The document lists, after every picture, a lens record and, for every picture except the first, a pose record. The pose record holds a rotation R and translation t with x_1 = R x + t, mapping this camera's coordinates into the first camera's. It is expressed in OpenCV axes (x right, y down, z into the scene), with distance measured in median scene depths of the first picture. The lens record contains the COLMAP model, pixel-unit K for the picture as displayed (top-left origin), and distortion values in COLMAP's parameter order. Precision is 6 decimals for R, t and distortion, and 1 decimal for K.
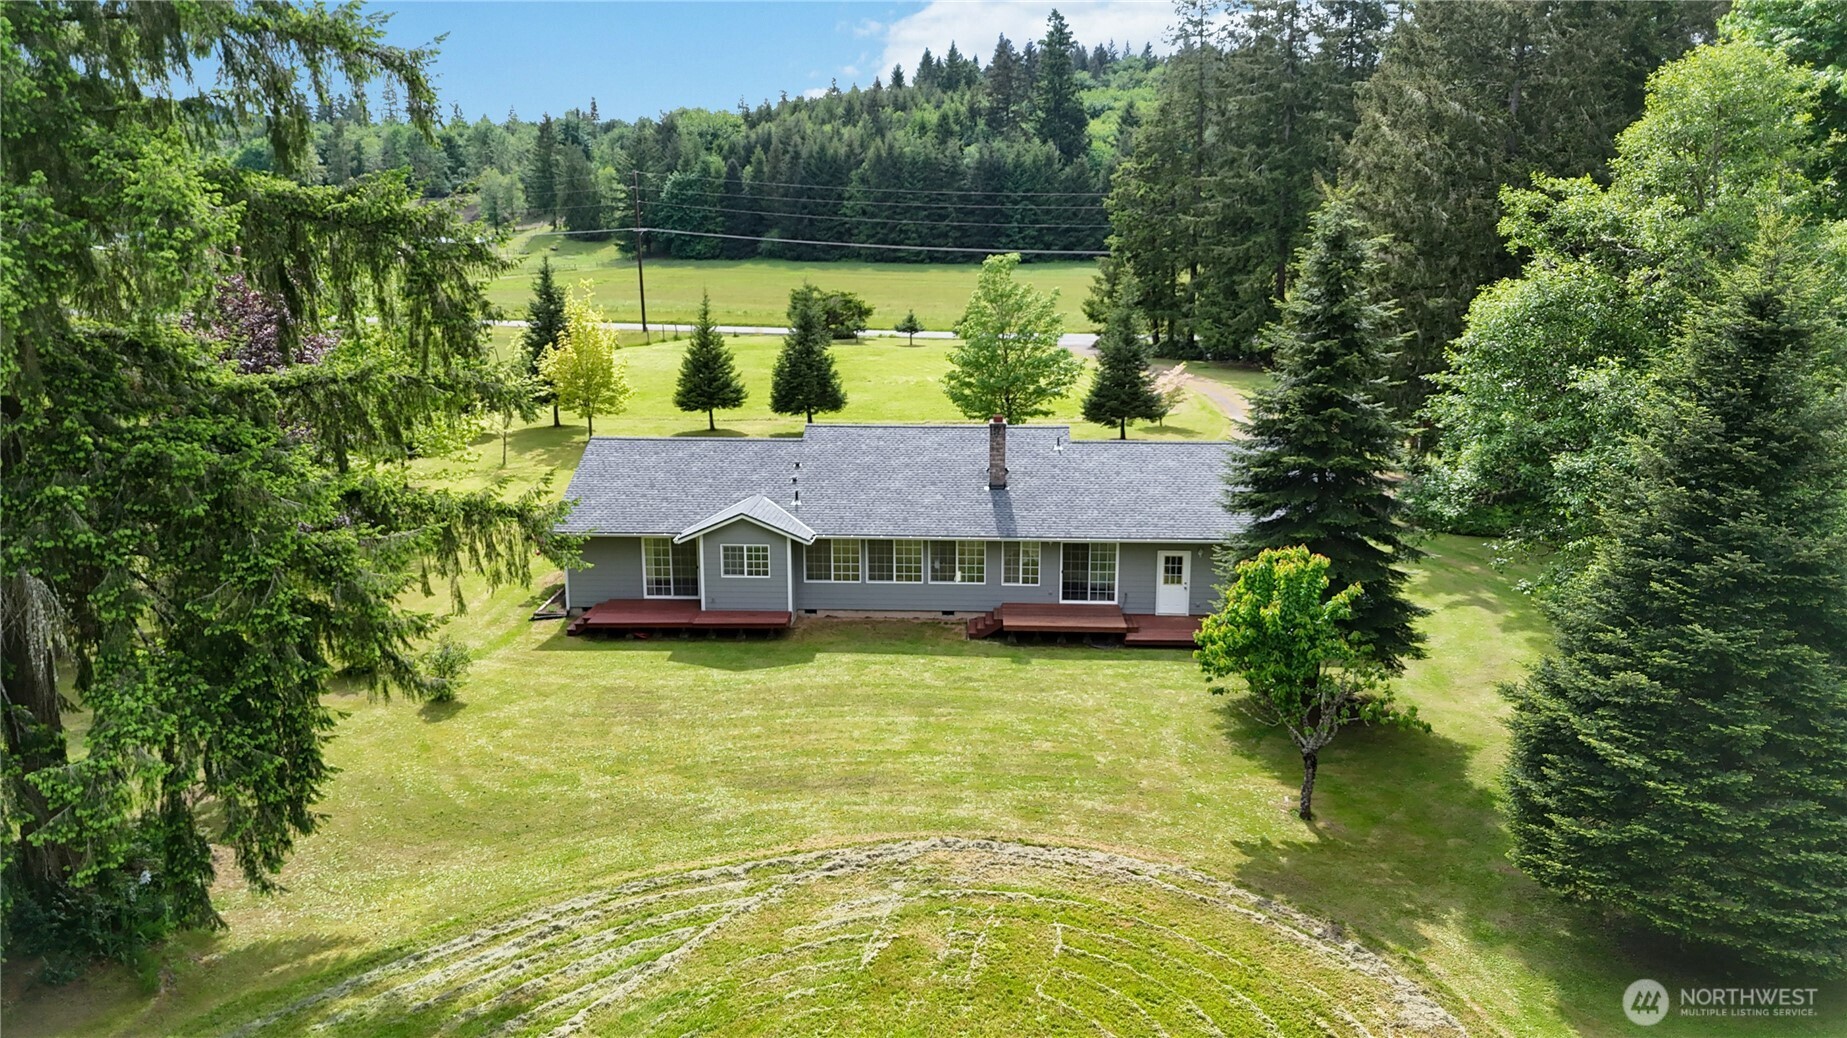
lens RADIAL K [[1362.9, 0, 923.5], [0, 1362.9, 519.0], [0, 0, 1]] dist [0.087728, -0.104706]
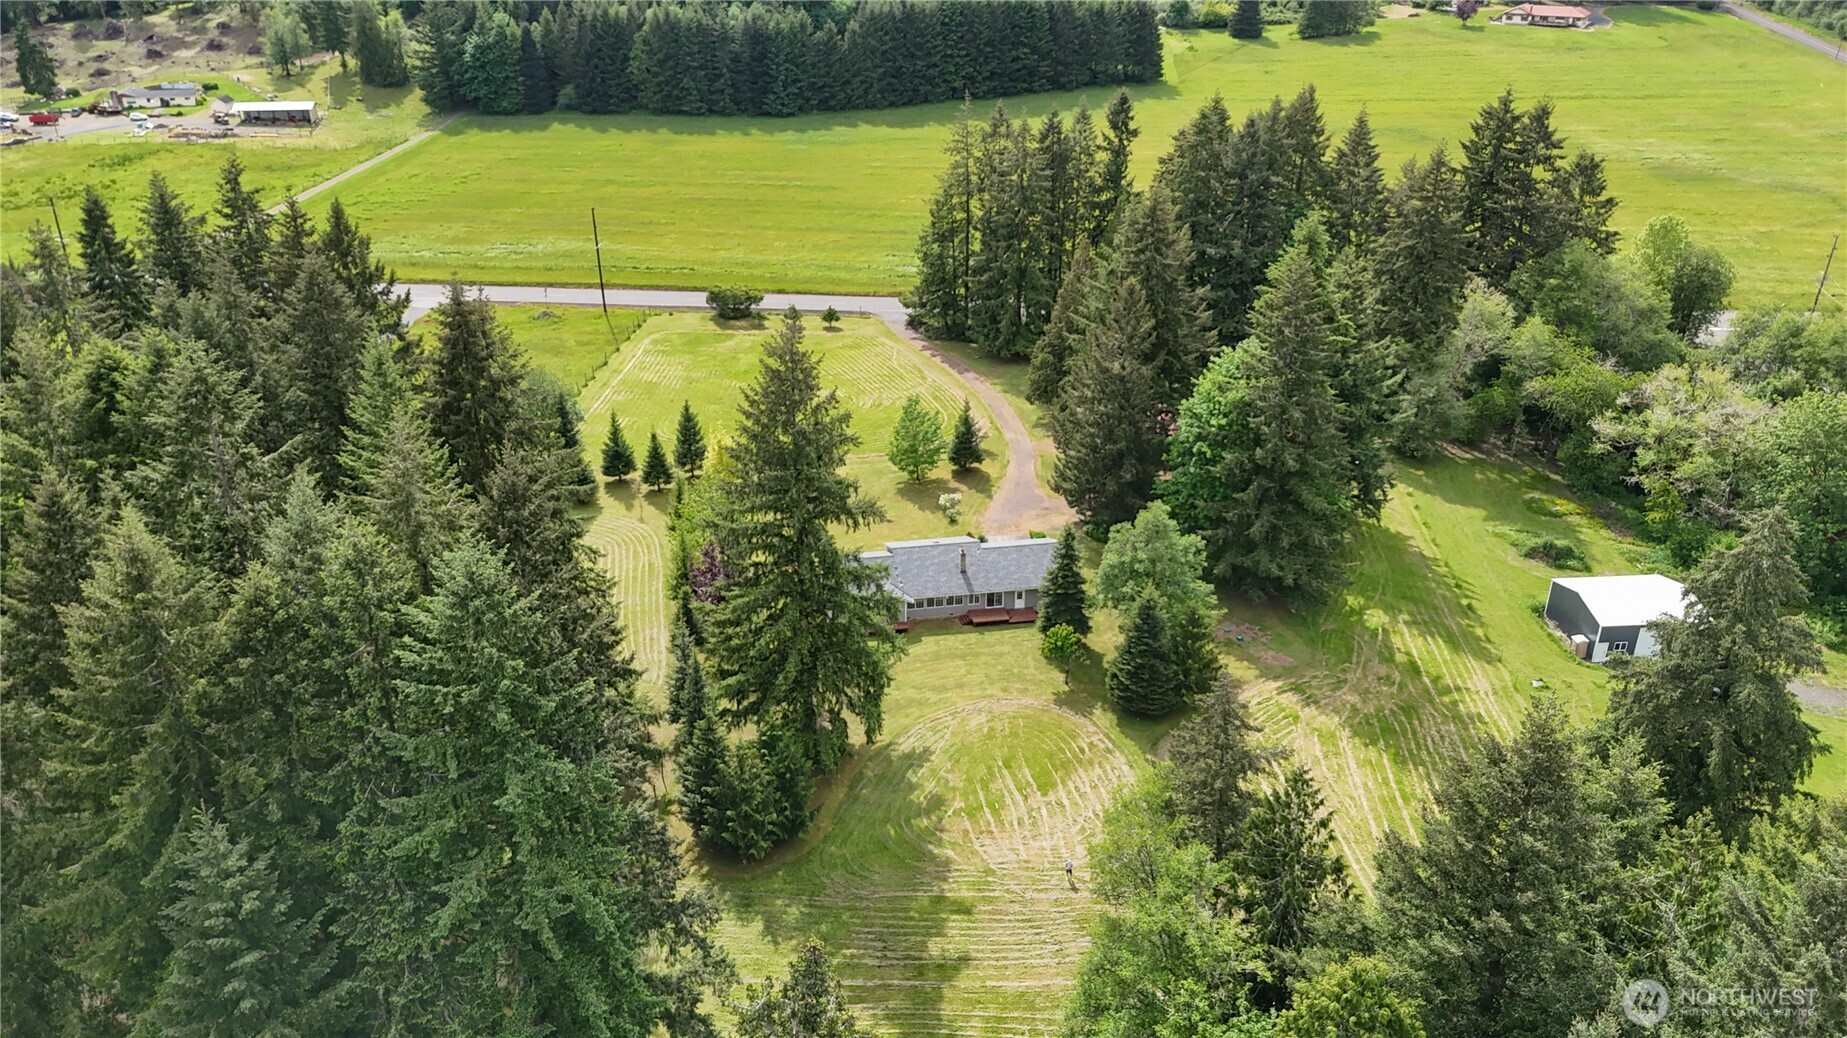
lens RADIAL K [[1362.9, 0, 923.5], [0, 1362.9, 519.0], [0, 0, 1]] dist [0.087728, -0.104706]
pose [[0.974323, -0.096678, 0.203342, -0.682617], [0.046070, 0.969616, 0.240253, -0.929756], [-0.220391, -0.224716, 0.949174, -1.983363]]
